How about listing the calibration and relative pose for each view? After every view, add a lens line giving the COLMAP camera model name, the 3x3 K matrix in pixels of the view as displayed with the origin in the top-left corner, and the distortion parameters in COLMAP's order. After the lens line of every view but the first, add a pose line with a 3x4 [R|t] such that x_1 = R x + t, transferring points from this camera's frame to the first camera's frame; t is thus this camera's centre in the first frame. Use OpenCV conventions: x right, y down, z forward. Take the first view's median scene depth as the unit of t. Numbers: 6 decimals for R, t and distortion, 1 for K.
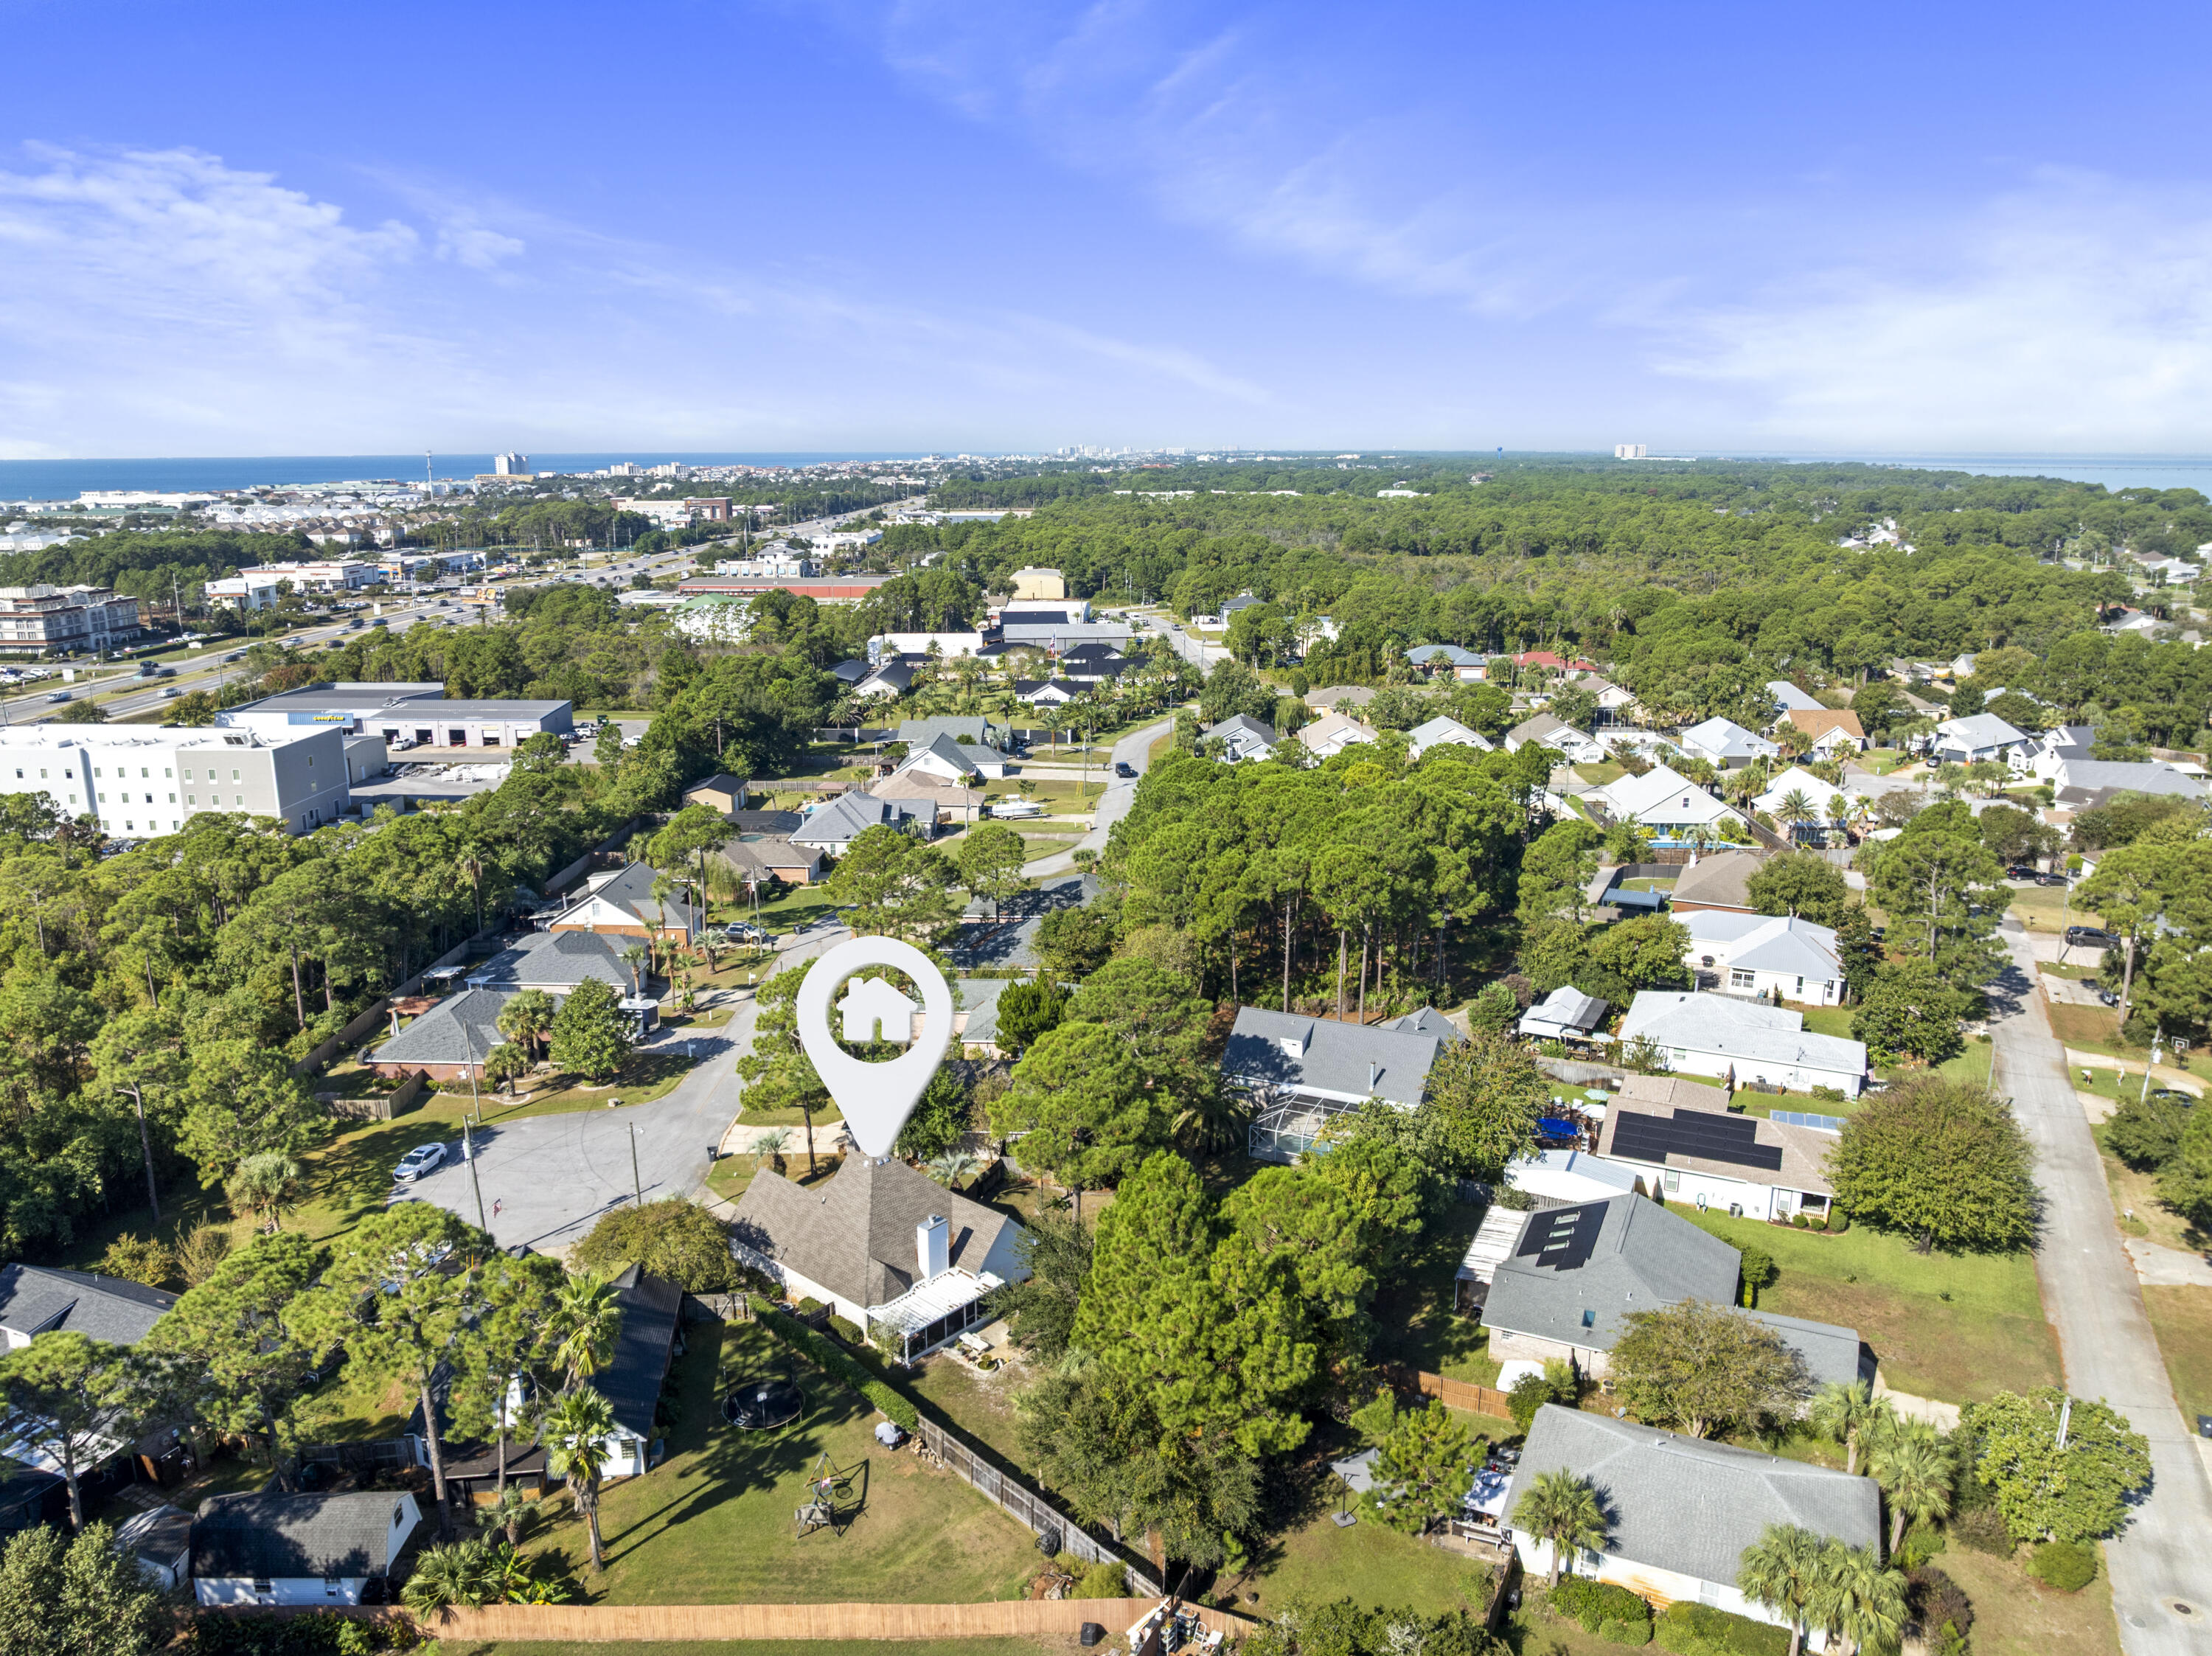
lens RADIAL K [[1559.0, 0, 1106.0], [0, 1559.0, 828.0], [0, 0, 1]] dist [-0.035133, -0.002065]
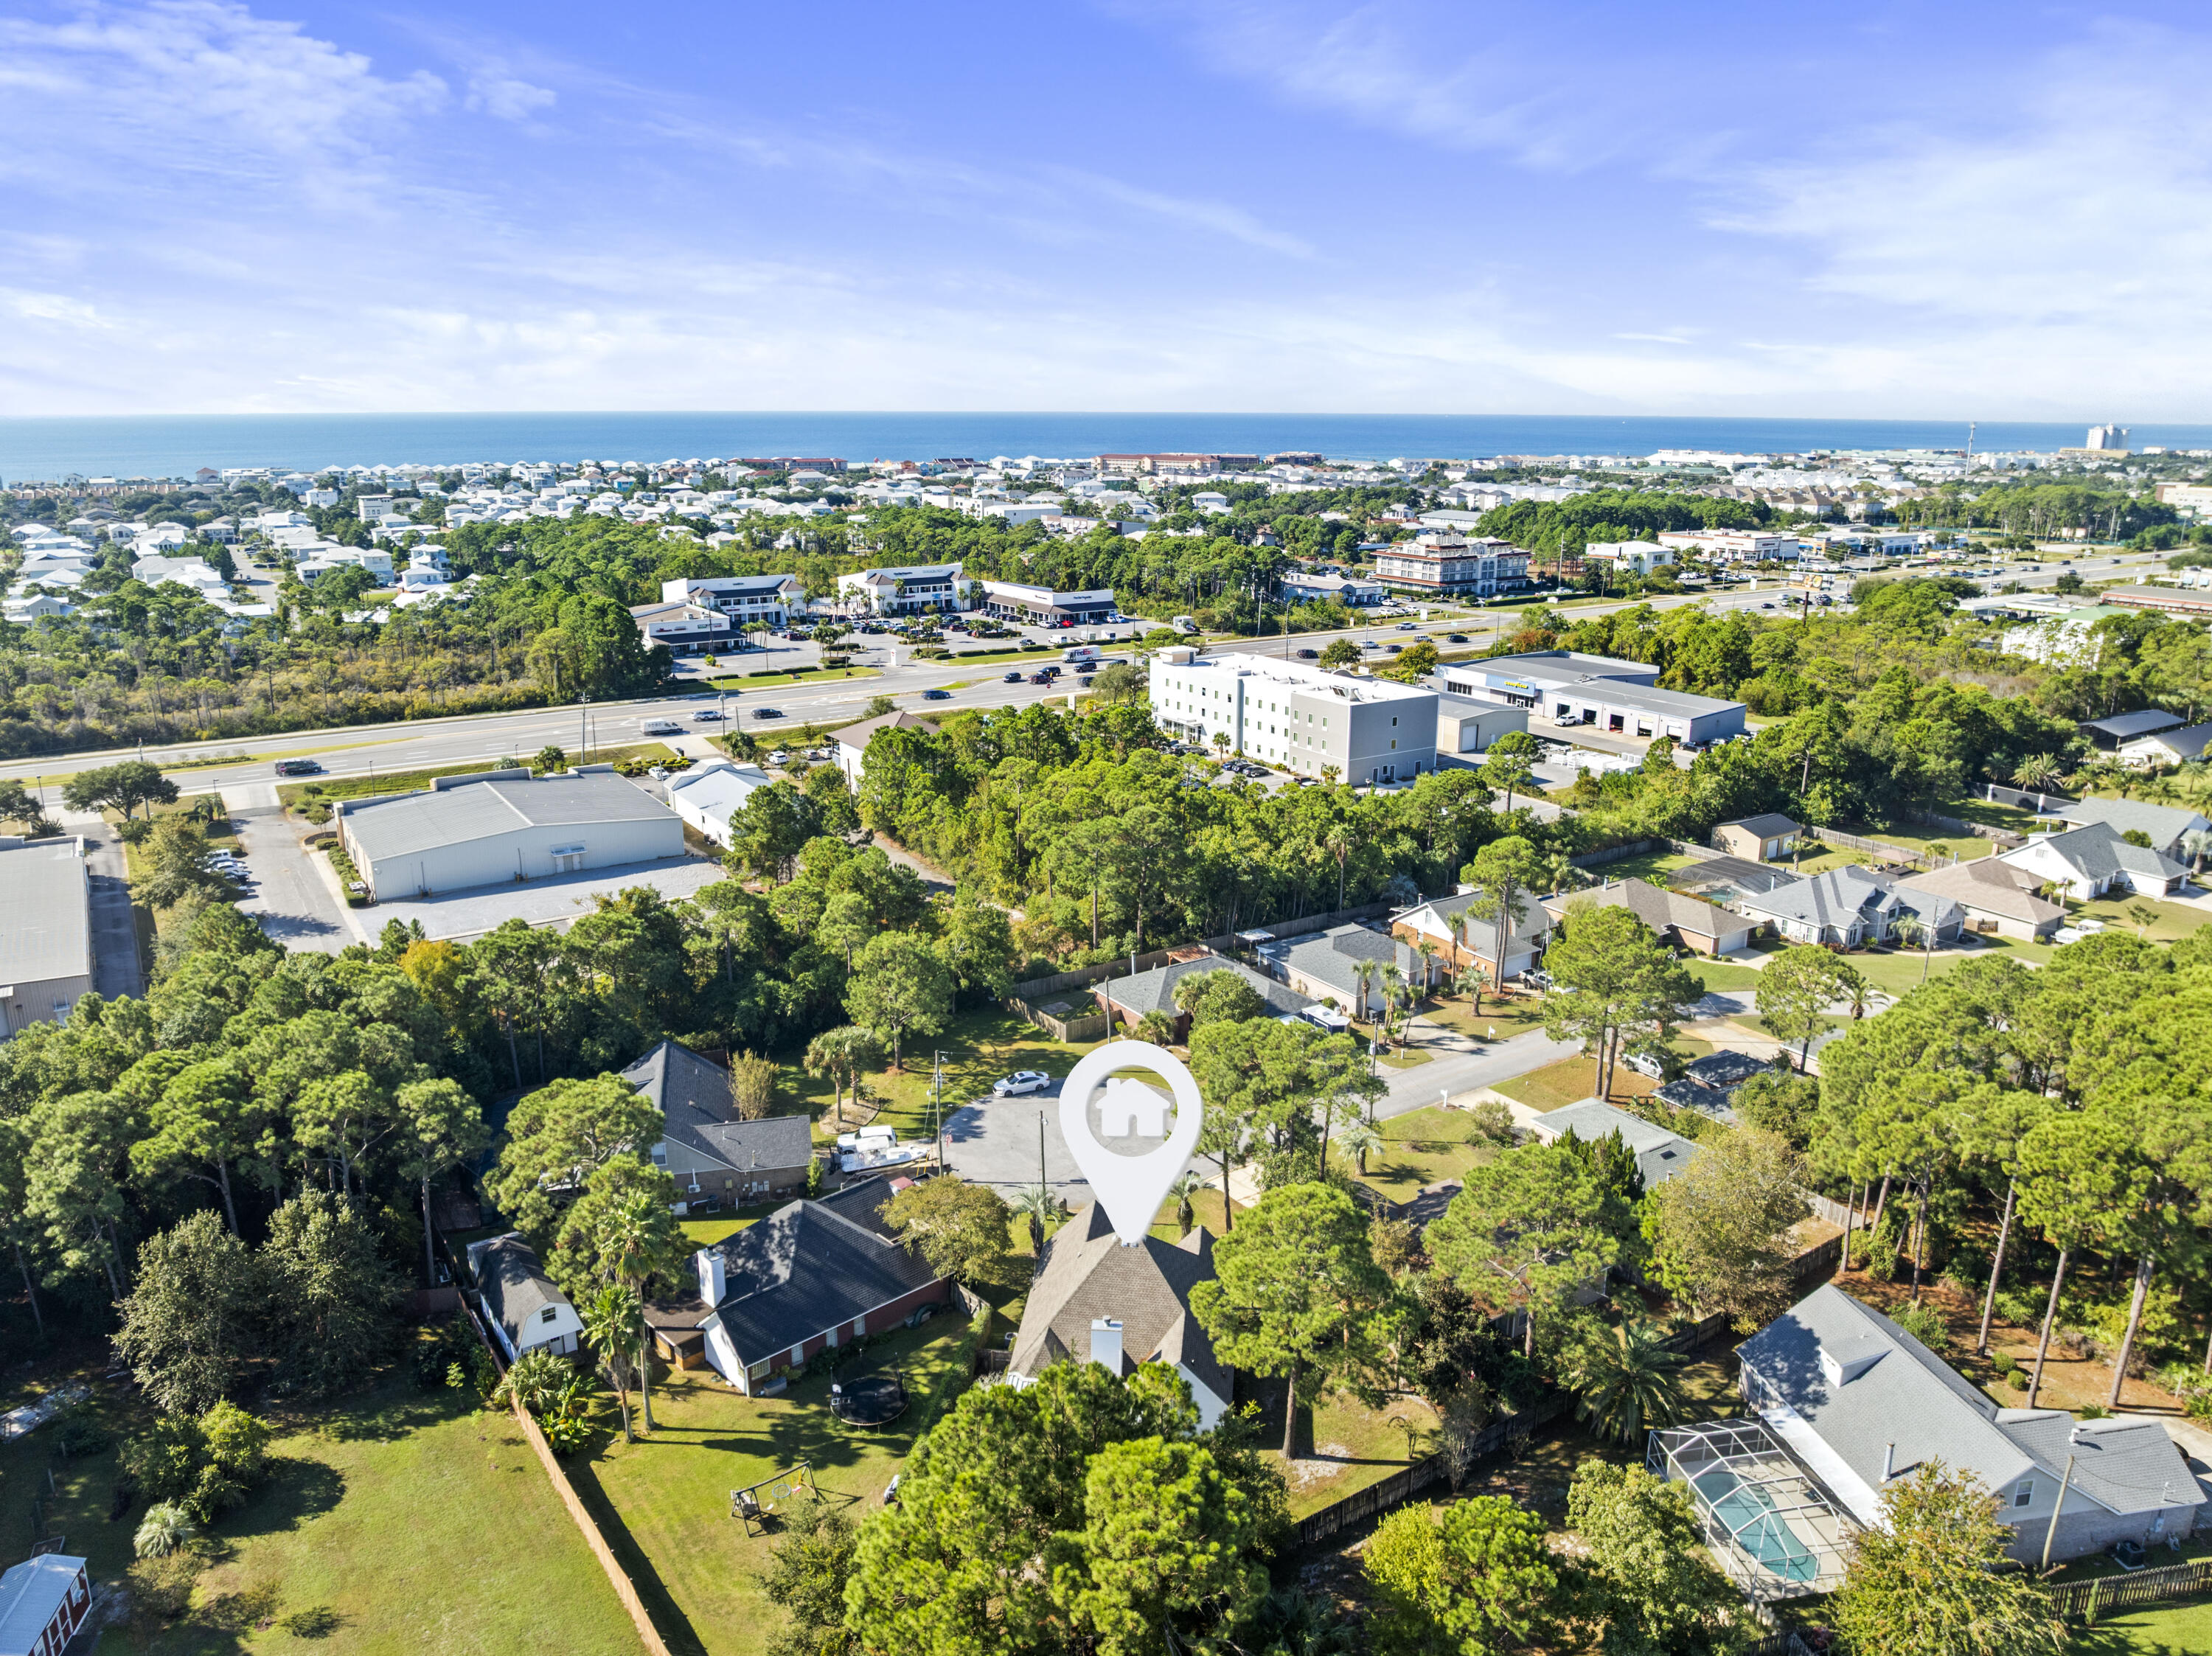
lens RADIAL K [[1547.1, 0, 1106.0], [0, 1547.1, 828.0], [0, 0, 1]] dist [-0.034138, -0.001407]
pose [[0.580300, 0.216190, -0.785184, 0.210170], [-0.197240, 0.972728, 0.122055, -0.055780], [0.790157, 0.084041, 0.607115, 0.163817]]
